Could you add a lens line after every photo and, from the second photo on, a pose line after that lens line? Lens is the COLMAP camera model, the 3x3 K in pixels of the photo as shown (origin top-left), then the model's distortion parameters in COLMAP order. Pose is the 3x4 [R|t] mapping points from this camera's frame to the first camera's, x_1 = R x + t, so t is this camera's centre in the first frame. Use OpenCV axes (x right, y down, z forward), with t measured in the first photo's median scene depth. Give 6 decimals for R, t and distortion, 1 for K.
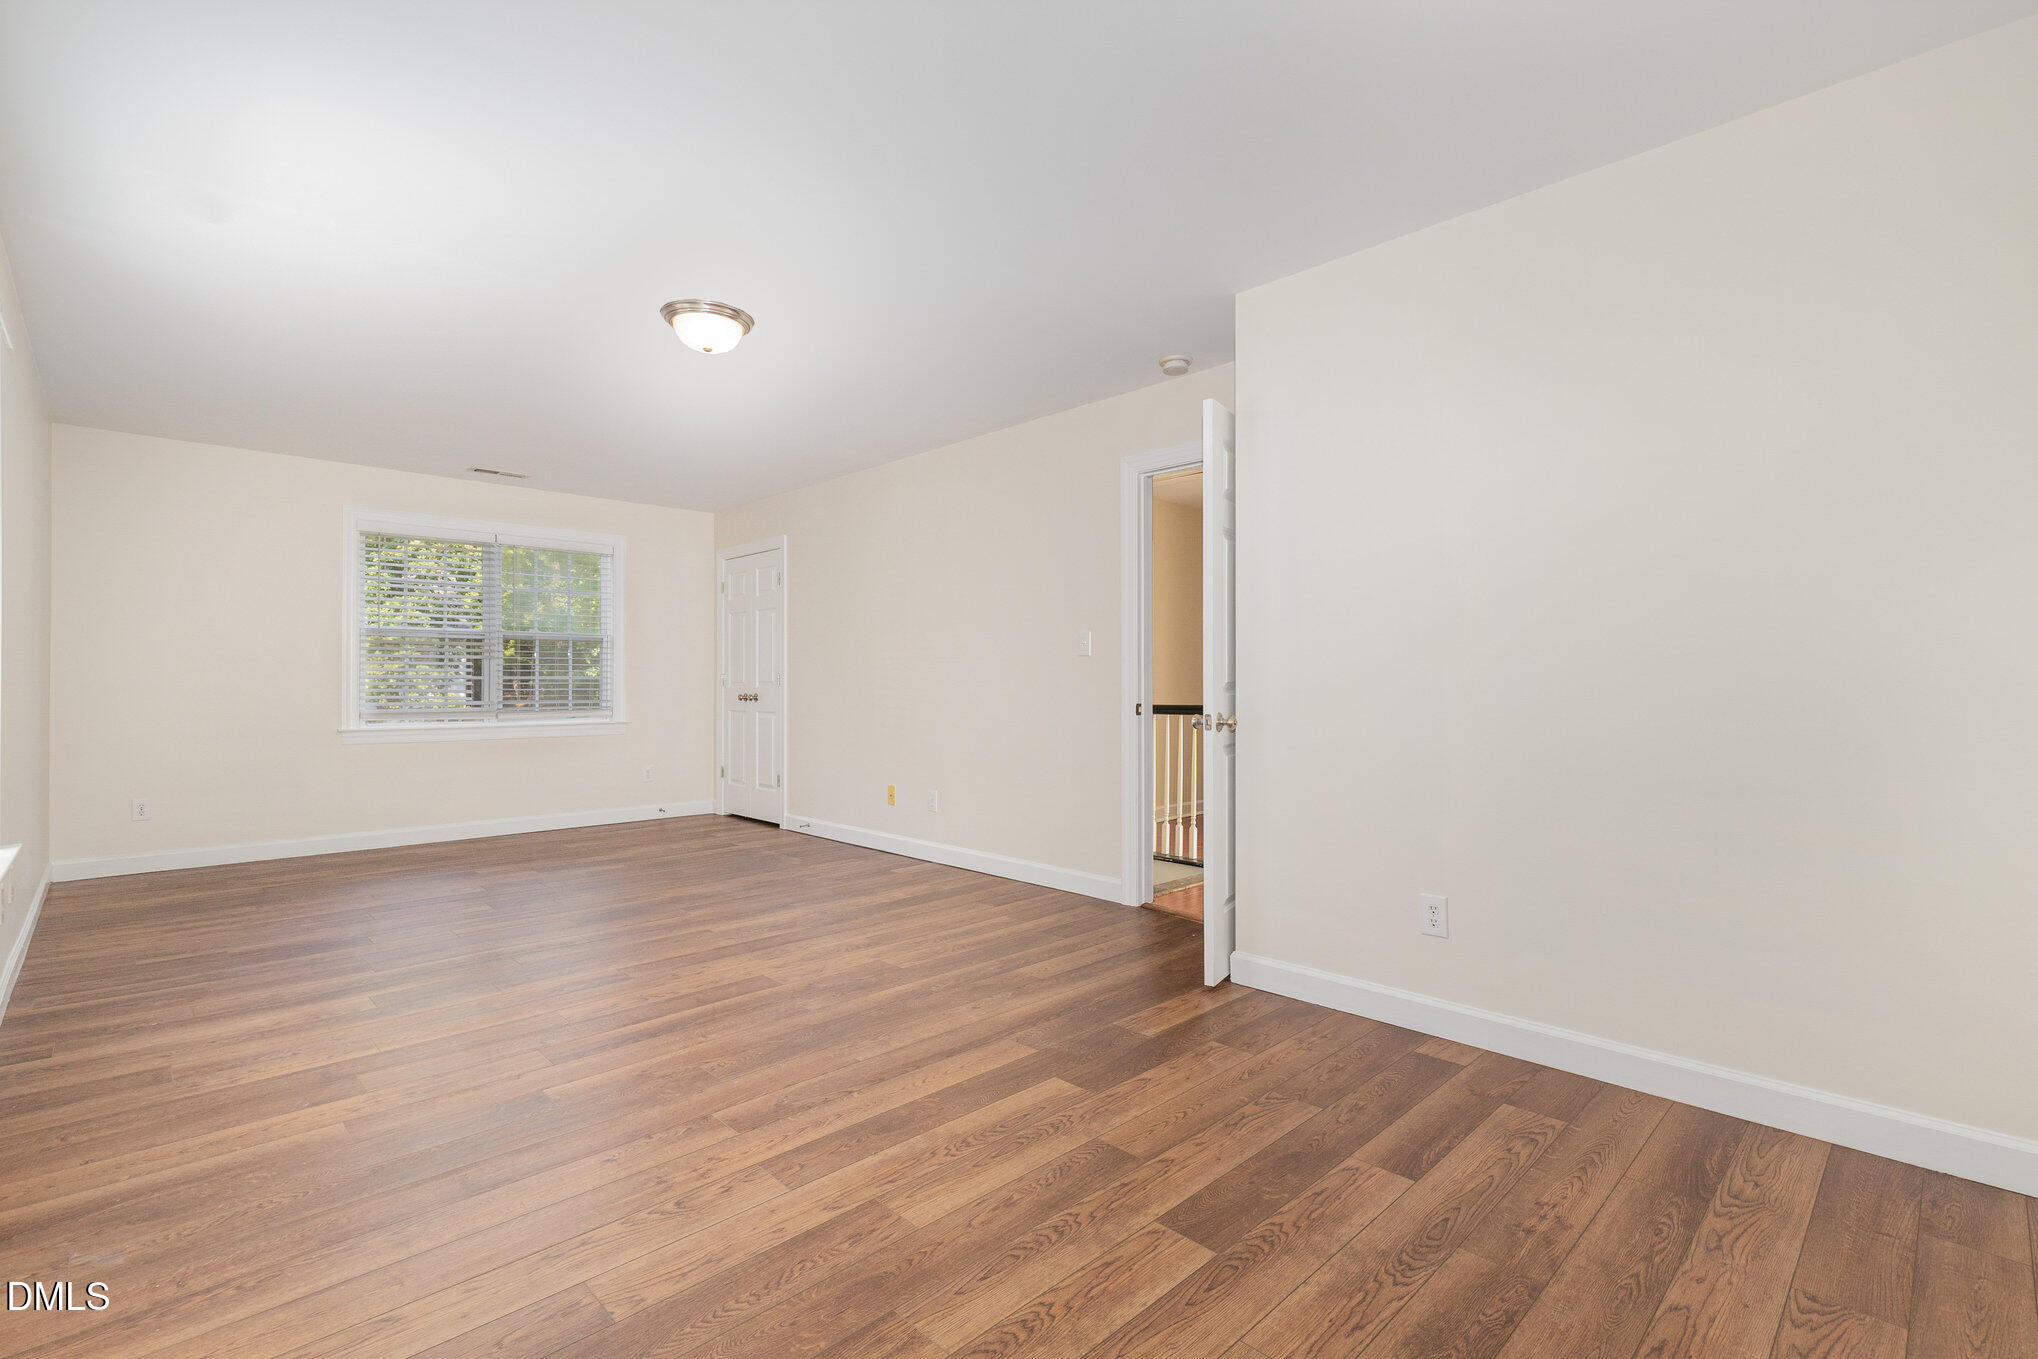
lens RADIAL K [[931.1, 0, 1016.3], [0, 931.1, 682.6], [0, 0, 1]] dist [0.014963, 0.000302]
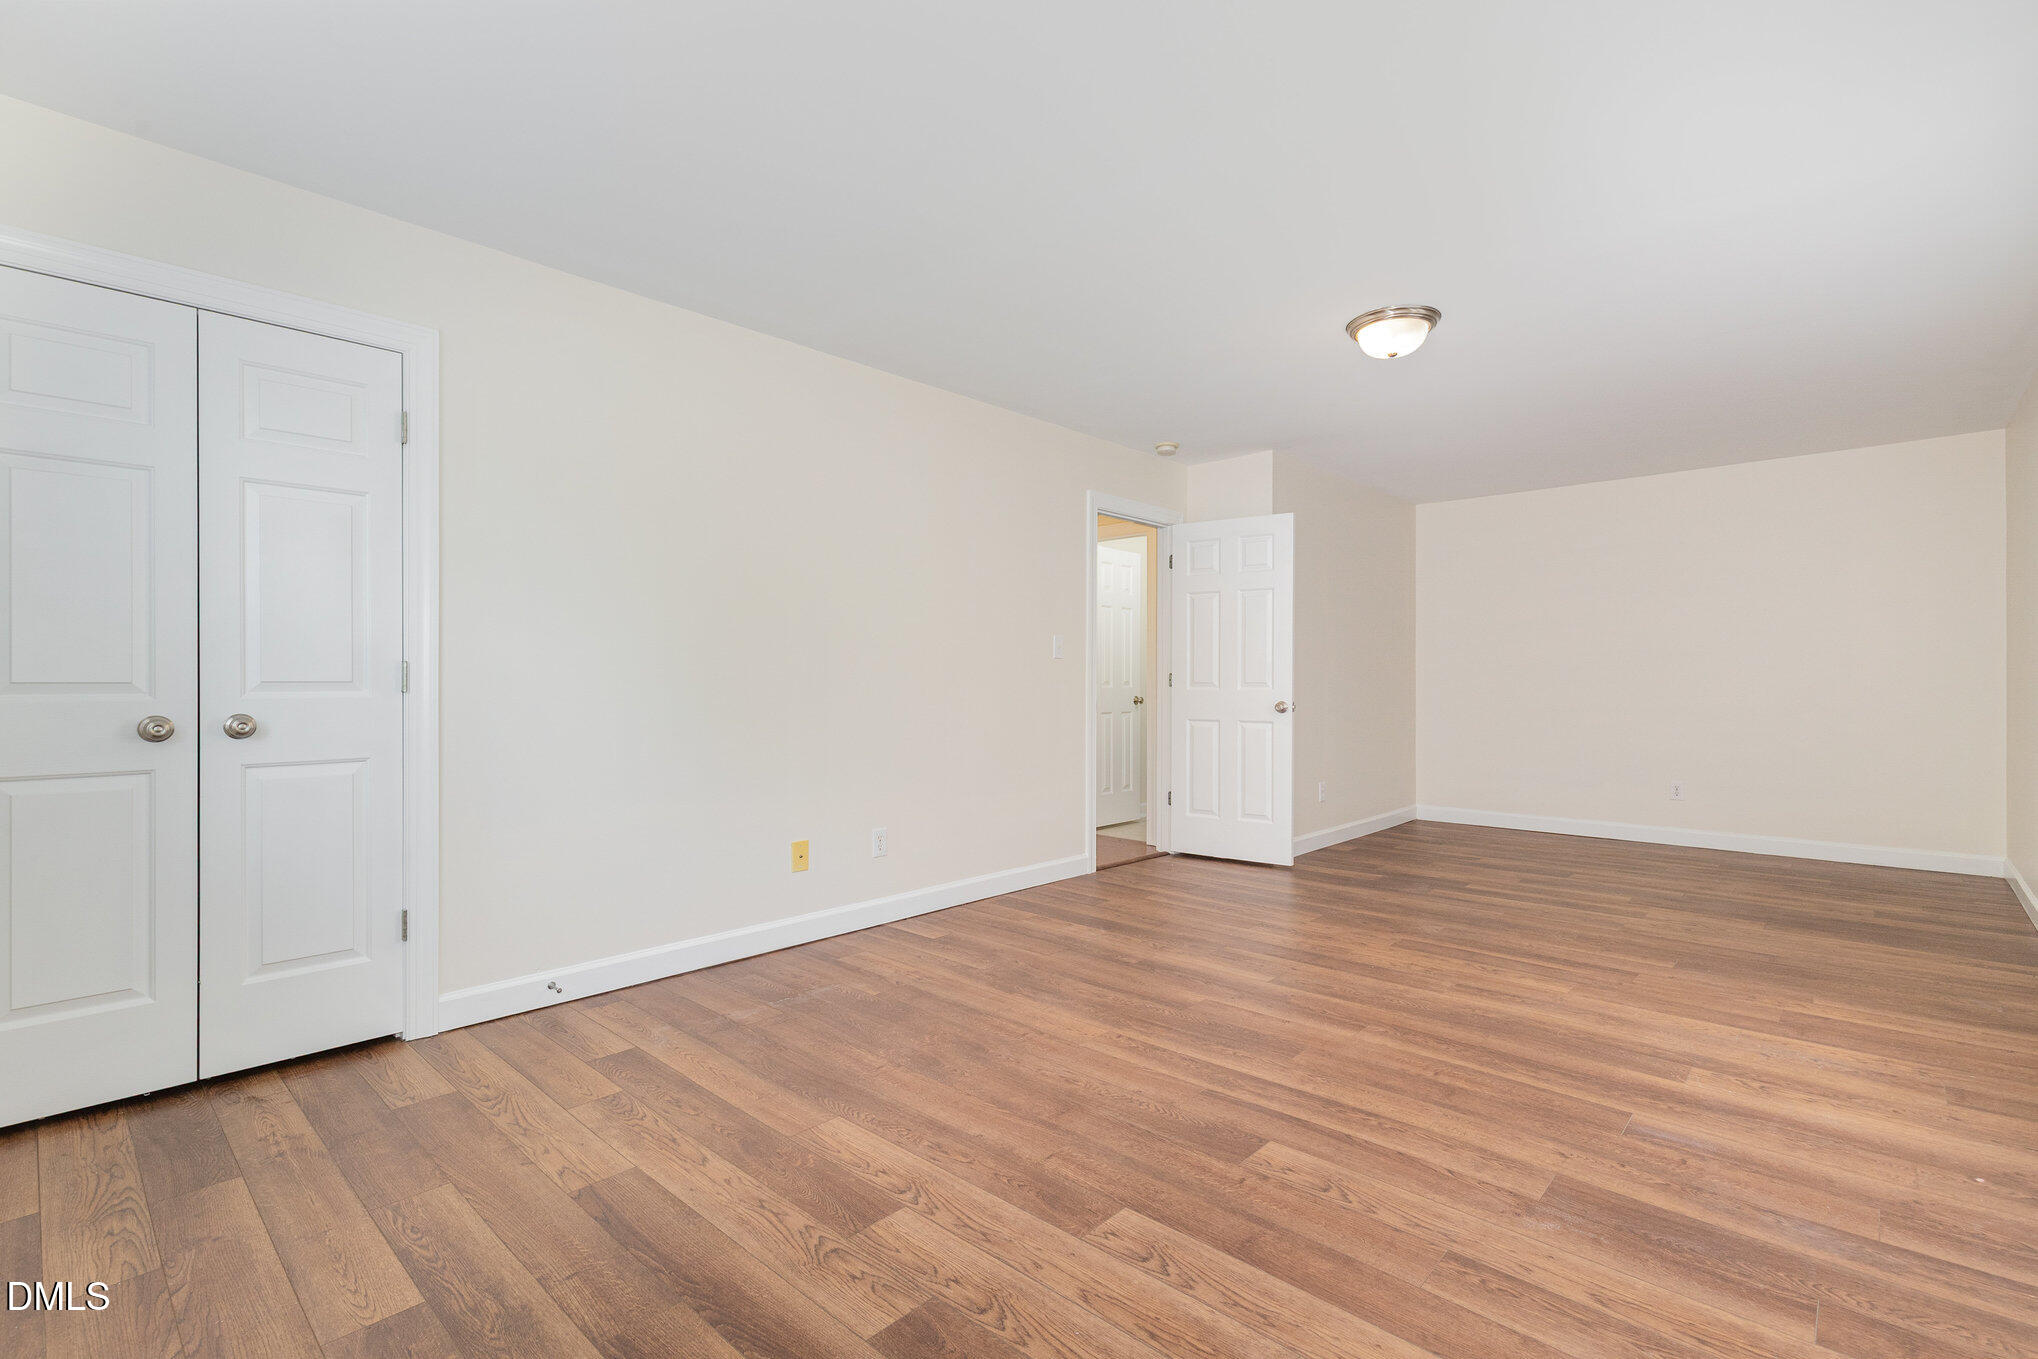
lens RADIAL K [[931.1, 0, 1033.5], [0, 931.1, 687.2], [0, 0, 1]] dist [0.014963, 0.000302]
pose [[-0.079343, -0.002835, 0.996843, -1.376067], [-0.002129, 0.999994, 0.002674, 0.004596], [-0.996845, -0.001910, -0.079349, 1.548528]]
